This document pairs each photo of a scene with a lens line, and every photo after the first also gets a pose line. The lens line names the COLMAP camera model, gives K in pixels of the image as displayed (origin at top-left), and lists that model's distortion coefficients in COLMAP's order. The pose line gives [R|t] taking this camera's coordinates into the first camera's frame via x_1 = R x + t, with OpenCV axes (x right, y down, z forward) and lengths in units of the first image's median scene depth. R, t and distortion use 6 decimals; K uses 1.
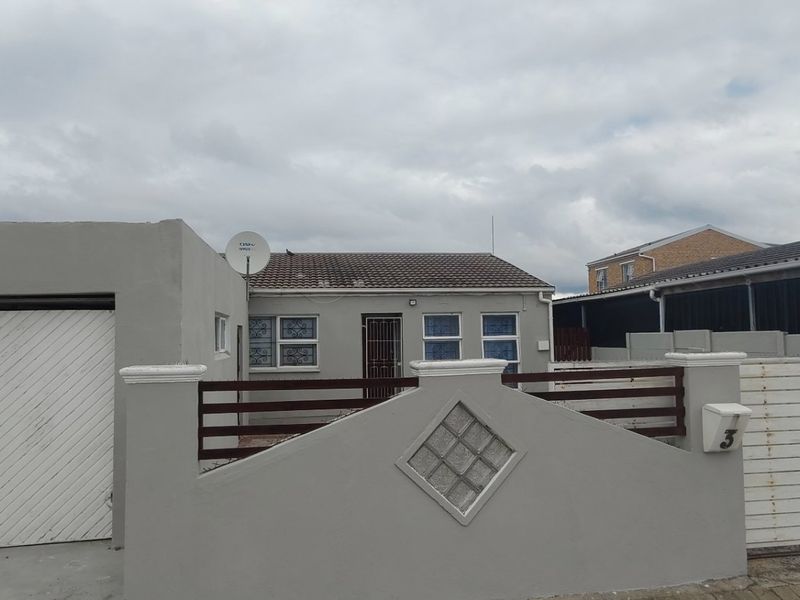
lens RADIAL K [[606.4, 0, 366.0], [0, 606.4, 298.6], [0, 0, 1]] dist [-0.117898, 0.153399]
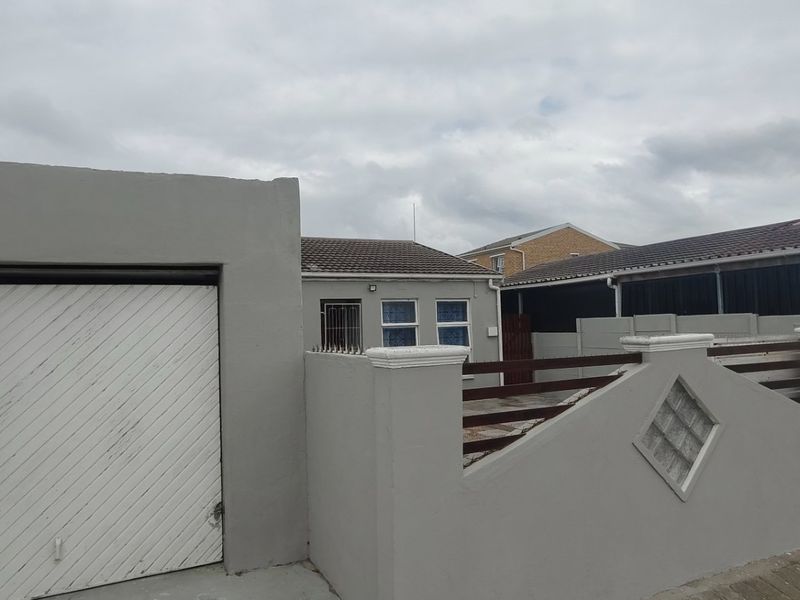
lens RADIAL K [[606.4, 0, 366.0], [0, 606.4, 298.6], [0, 0, 1]] dist [-0.117898, 0.153399]
pose [[0.960664, 0.004539, 0.277675, -0.202140], [-0.008221, 0.999893, 0.012096, 0.011503], [-0.277590, -0.013903, 0.960599, 0.068343]]
